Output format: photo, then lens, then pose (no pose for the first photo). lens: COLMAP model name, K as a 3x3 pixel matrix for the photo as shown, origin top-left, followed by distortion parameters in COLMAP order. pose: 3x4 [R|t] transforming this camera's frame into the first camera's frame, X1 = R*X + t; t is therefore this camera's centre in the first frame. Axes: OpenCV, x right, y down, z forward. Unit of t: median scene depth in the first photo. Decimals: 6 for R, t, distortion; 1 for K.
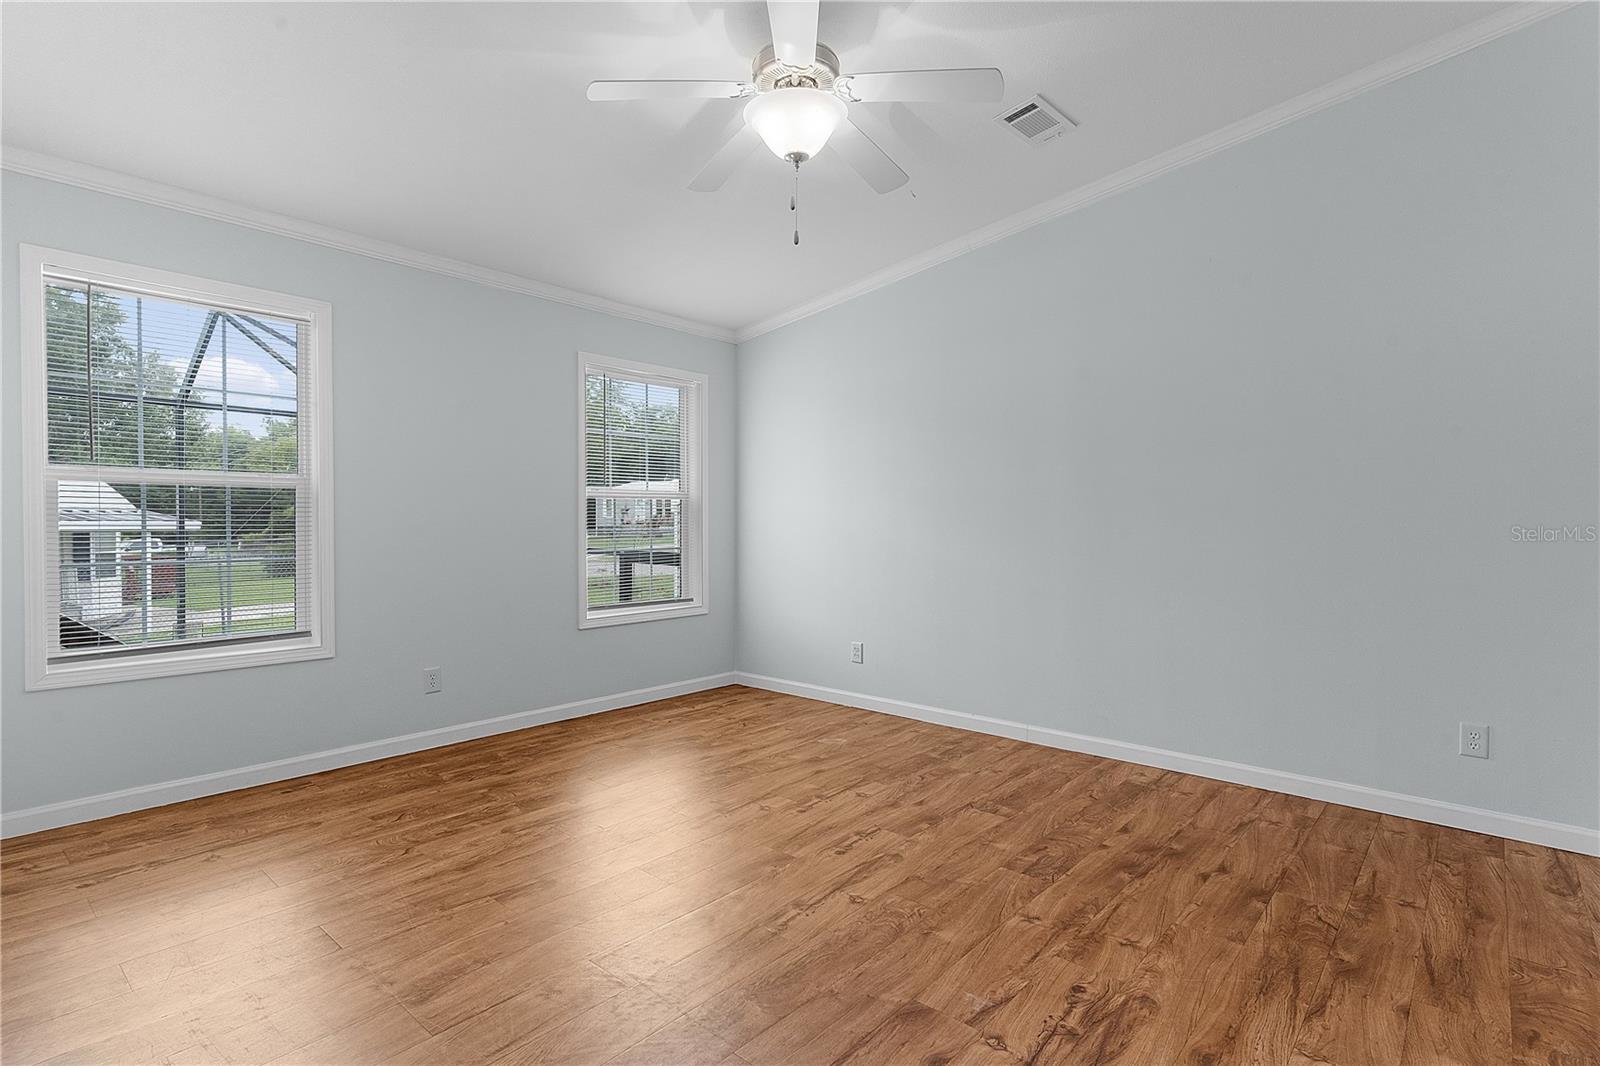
lens RADIAL K [[764.7, 0, 798.0], [0, 764.7, 525.1], [0, 0, 1]] dist [0.002511, 0.000398]
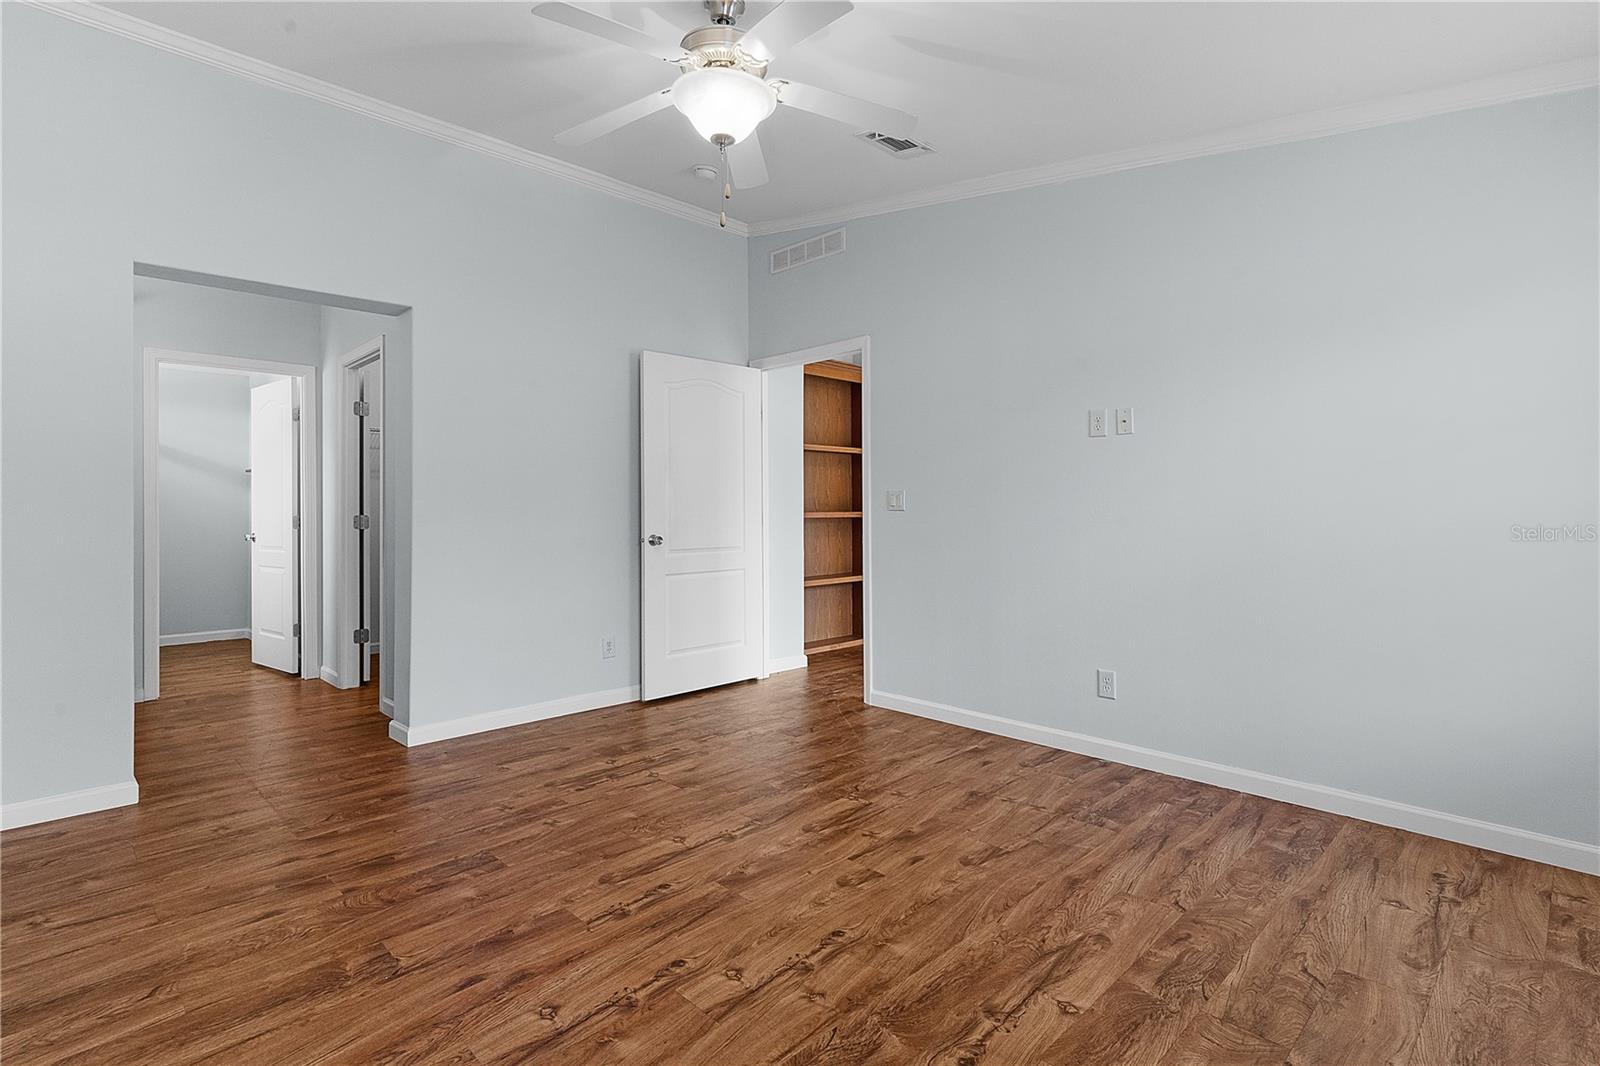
lens RADIAL K [[764.7, 0, 798.0], [0, 764.7, 525.1], [0, 0, 1]] dist [0.002511, 0.000398]
pose [[-0.997214, -0.003130, 0.074527, -0.147310], [-0.001302, 0.999698, 0.024556, -0.004615], [-0.074581, 0.024390, -0.996917, 1.695838]]
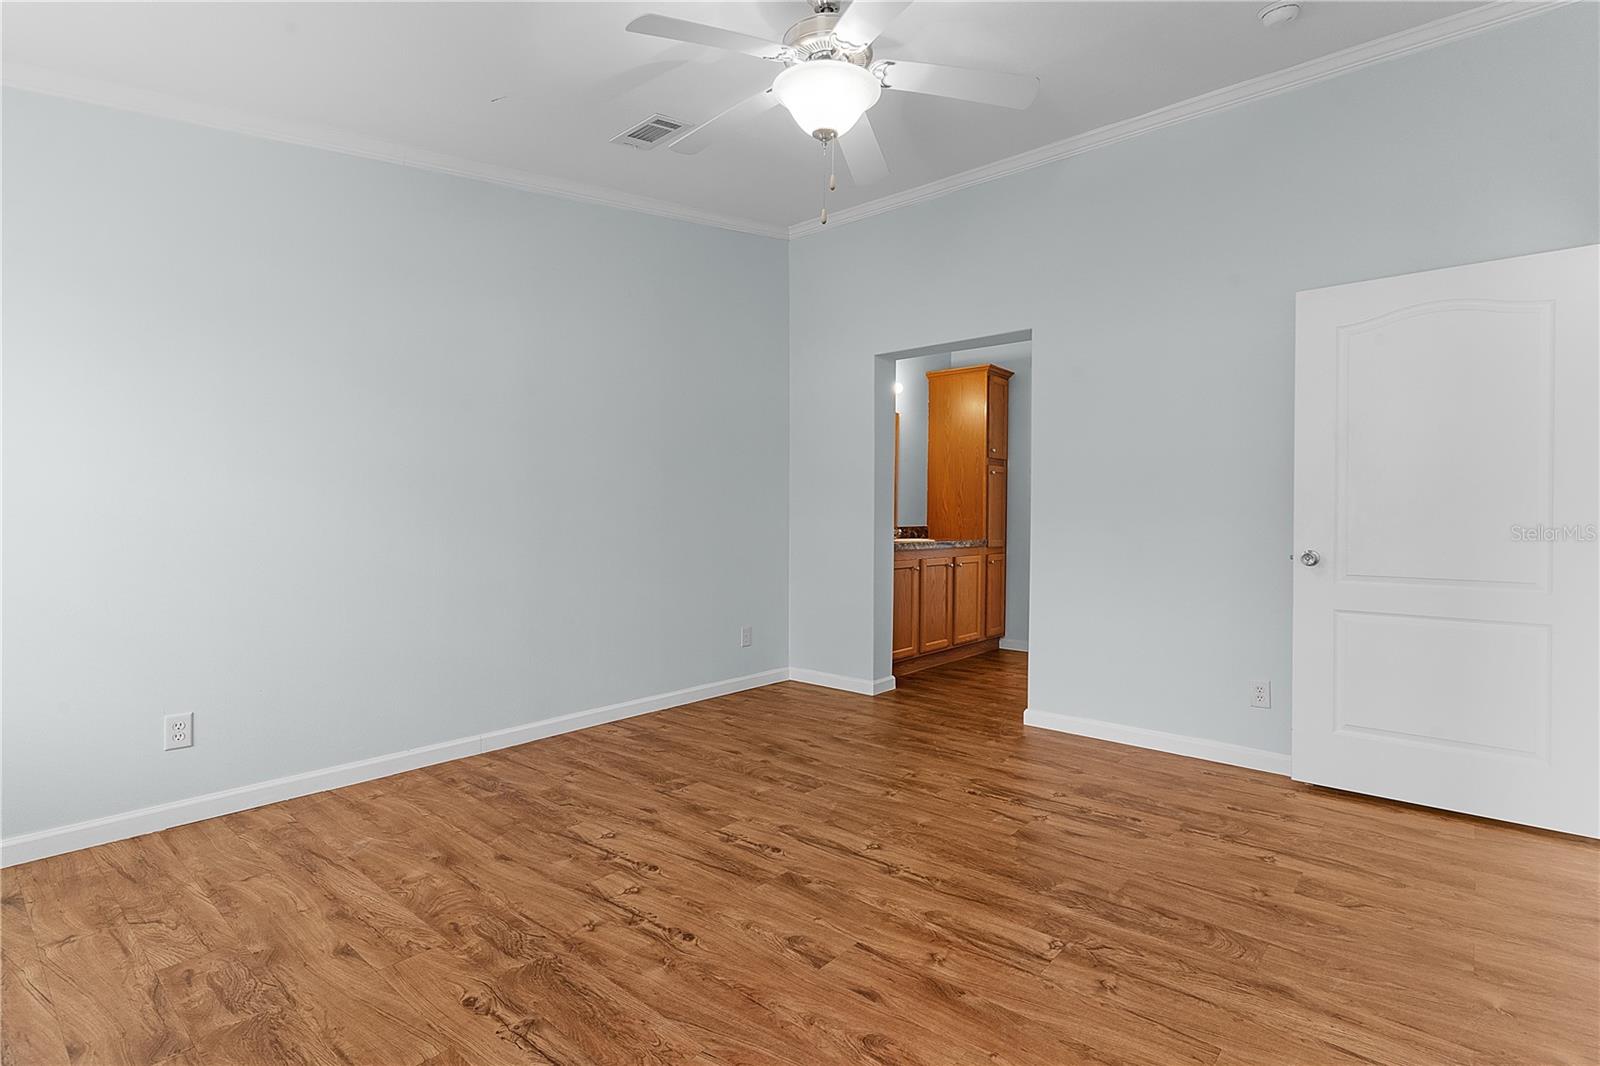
lens RADIAL K [[787.6, 0, 794.9], [0, 787.6, 534.7], [0, 0, 1]] dist [0.003495, 0.000226]
pose [[0.001231, -0.032941, 0.999457, -0.836126], [-0.000172, 0.999457, 0.032941, 0.003542], [-0.999999, -0.000213, 0.001225, 0.895385]]
